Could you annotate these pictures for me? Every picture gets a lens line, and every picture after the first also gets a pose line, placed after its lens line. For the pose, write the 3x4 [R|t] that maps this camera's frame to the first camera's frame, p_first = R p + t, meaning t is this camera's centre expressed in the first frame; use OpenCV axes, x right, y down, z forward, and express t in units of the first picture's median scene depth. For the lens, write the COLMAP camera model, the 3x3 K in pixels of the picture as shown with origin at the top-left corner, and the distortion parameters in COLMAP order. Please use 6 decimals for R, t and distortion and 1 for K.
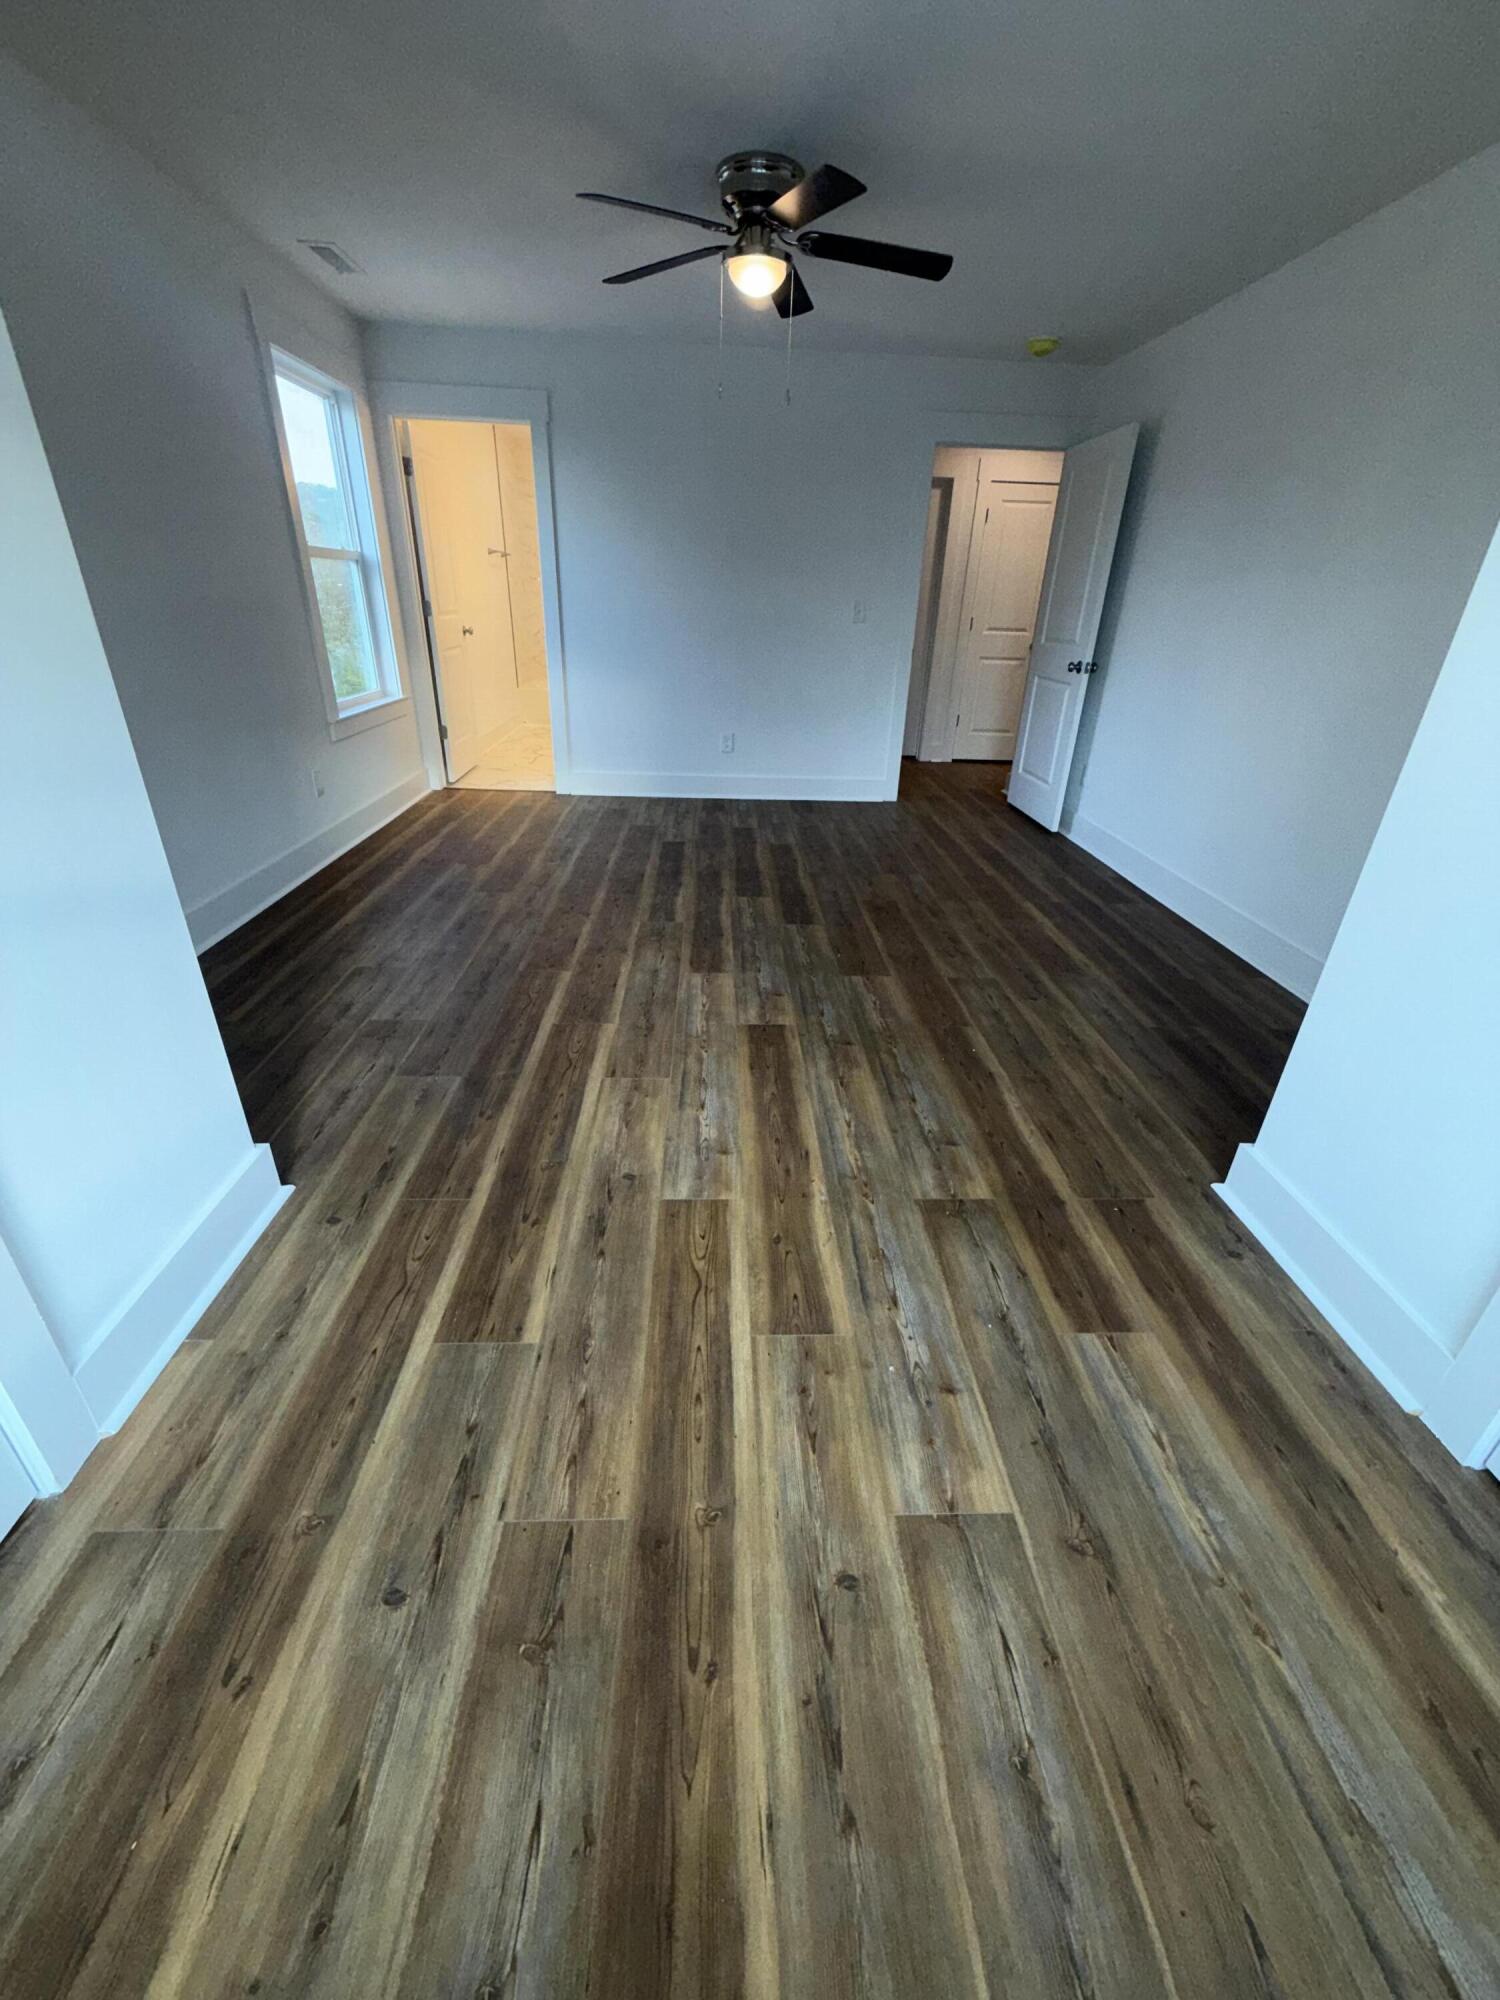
lens RADIAL K [[798.7, 0, 749.9], [0, 798.7, 992.5], [0, 0, 1]] dist [-0.000739, 0.000127]
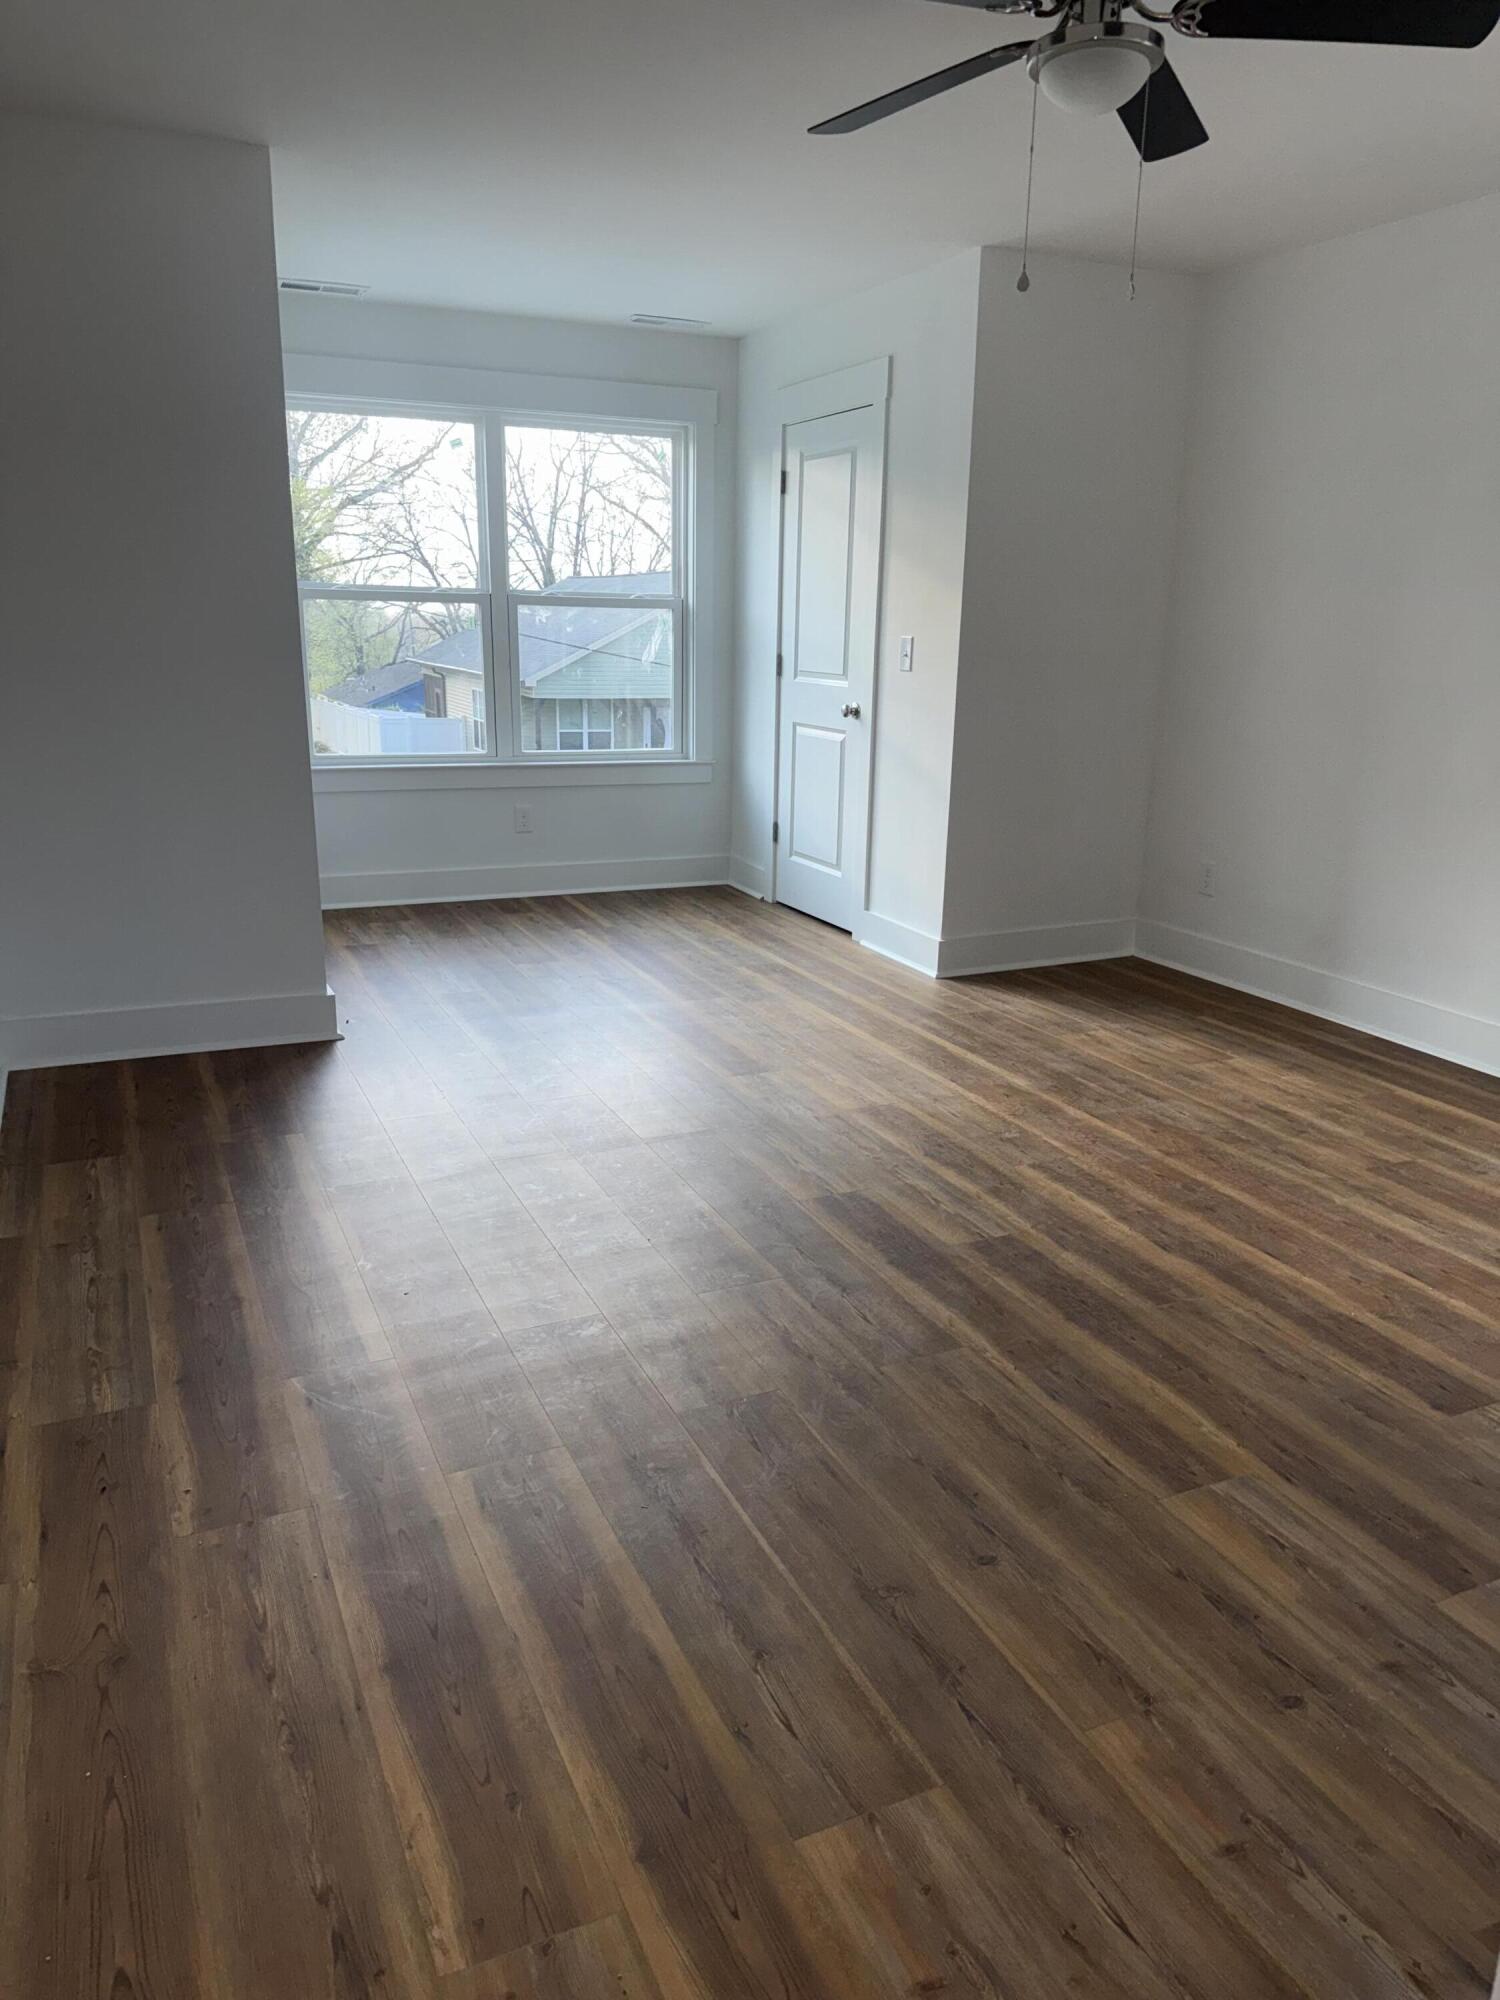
lens RADIAL K [[1410.0, 0, 742.8], [0, 1410.0, 997.1], [0, 0, 1]] dist [0.060577, -0.069949]
pose [[-0.925348, 0.050352, -0.375761, 1.036926], [-0.210402, 0.756293, 0.619478, -1.677511], [0.315377, 0.652293, -0.689240, 3.379215]]
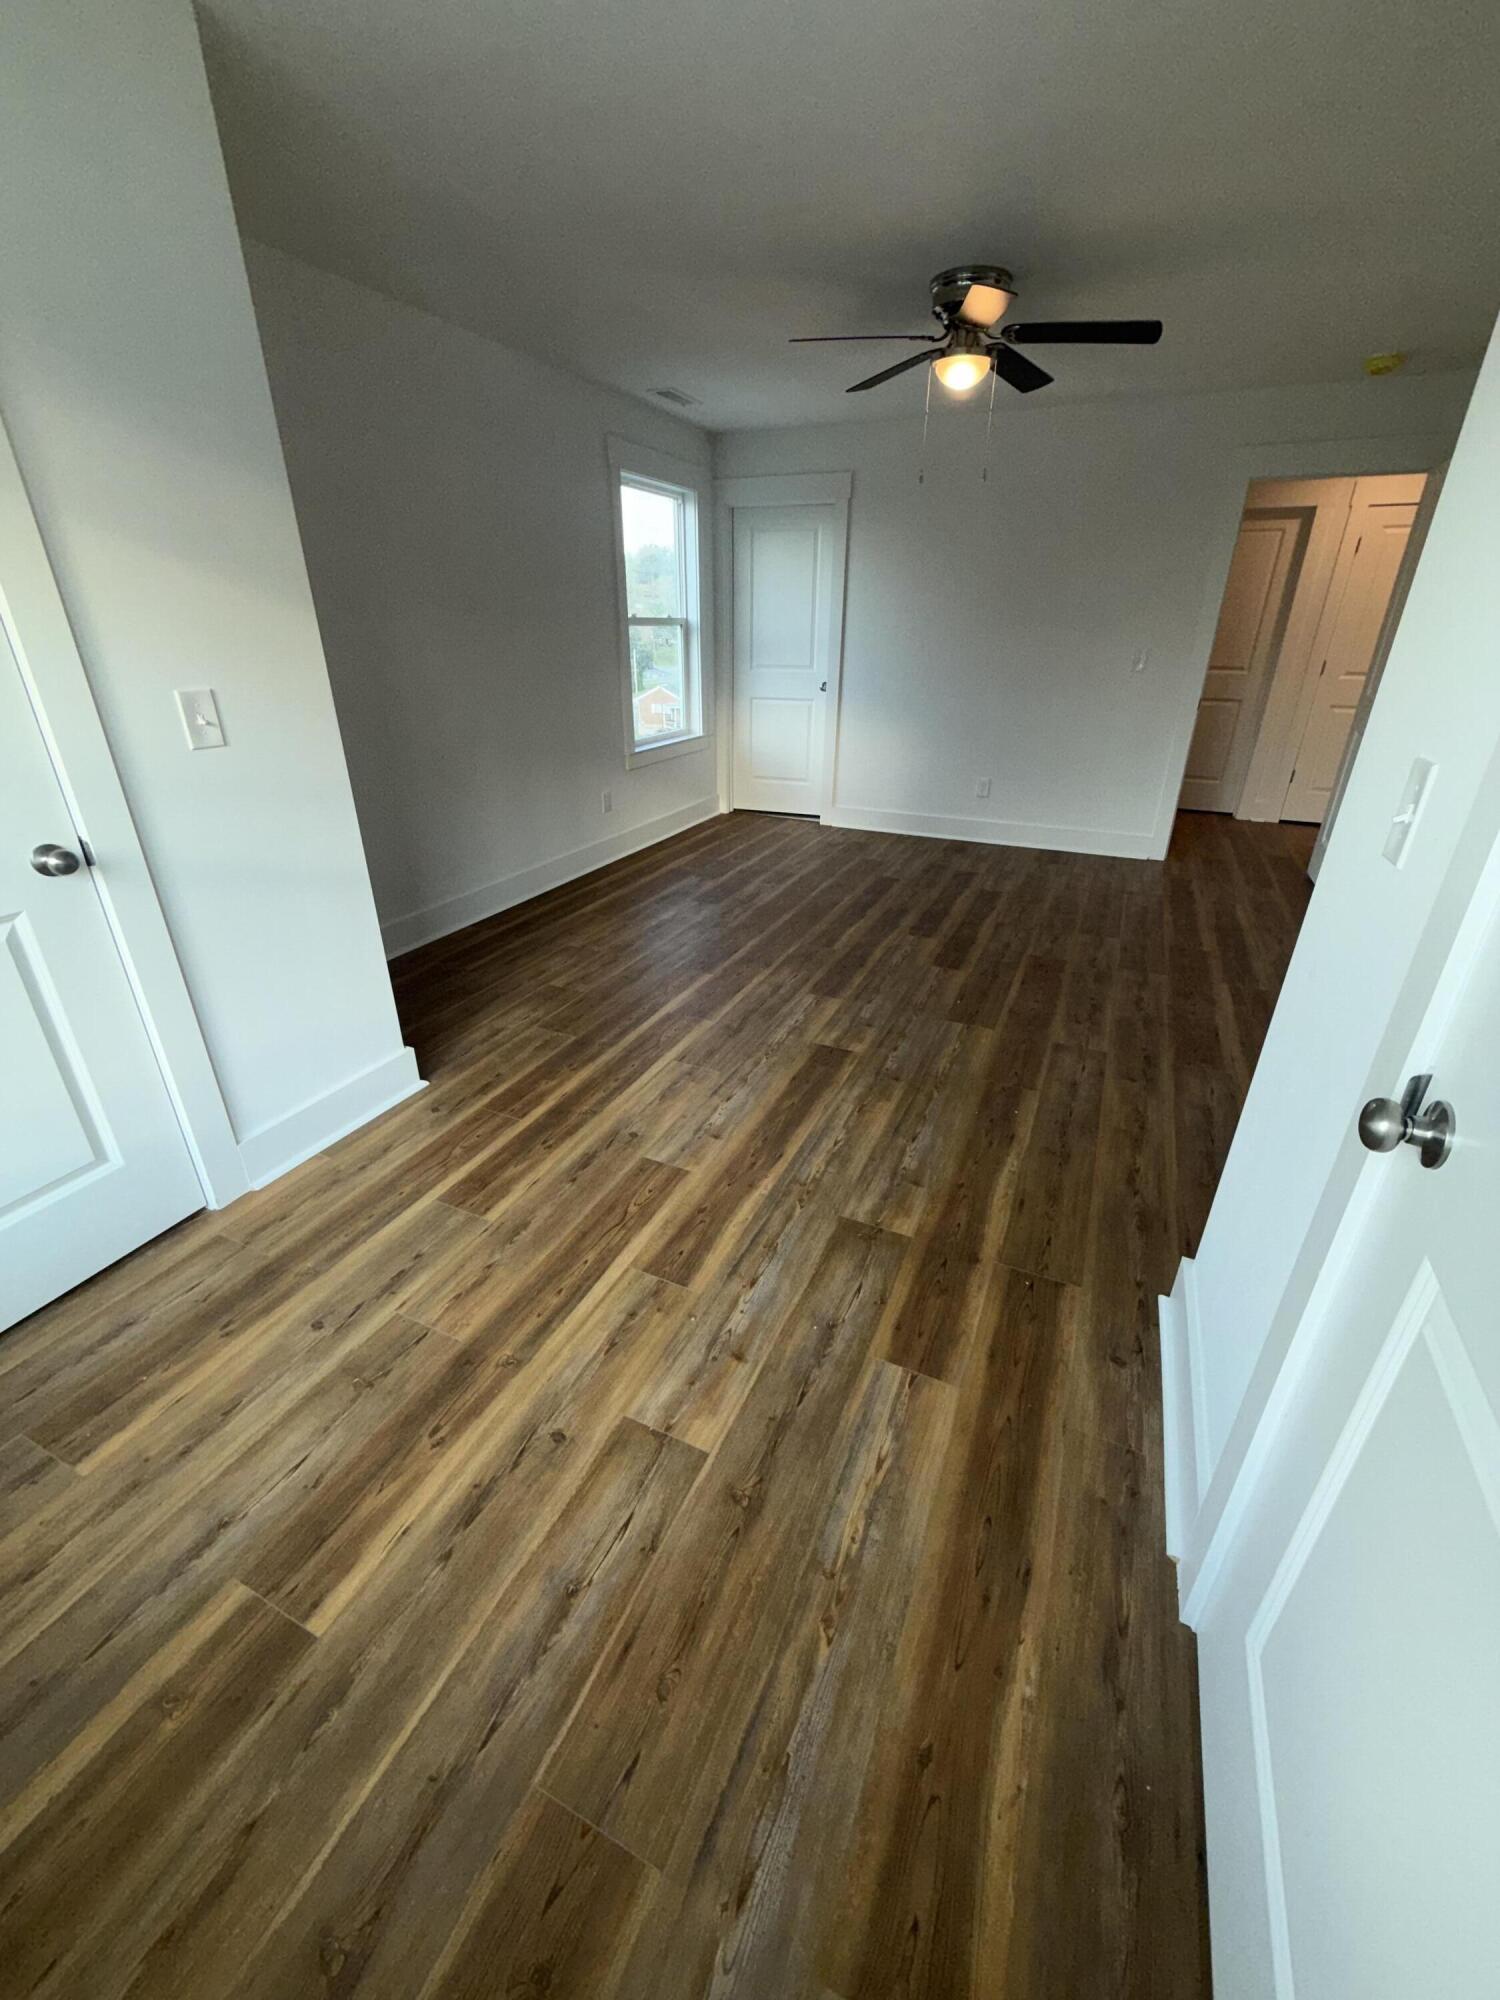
lens RADIAL K [[798.7, 0, 750.3], [0, 798.7, 990.9], [0, 0, 1]] dist [-0.000739, 0.000127]
pose [[0.891502, 0.164093, -0.422253, 0.605954], [-0.179423, 0.983766, 0.003488, -0.031754], [0.415970, 0.072652, 0.906472, -0.080031]]
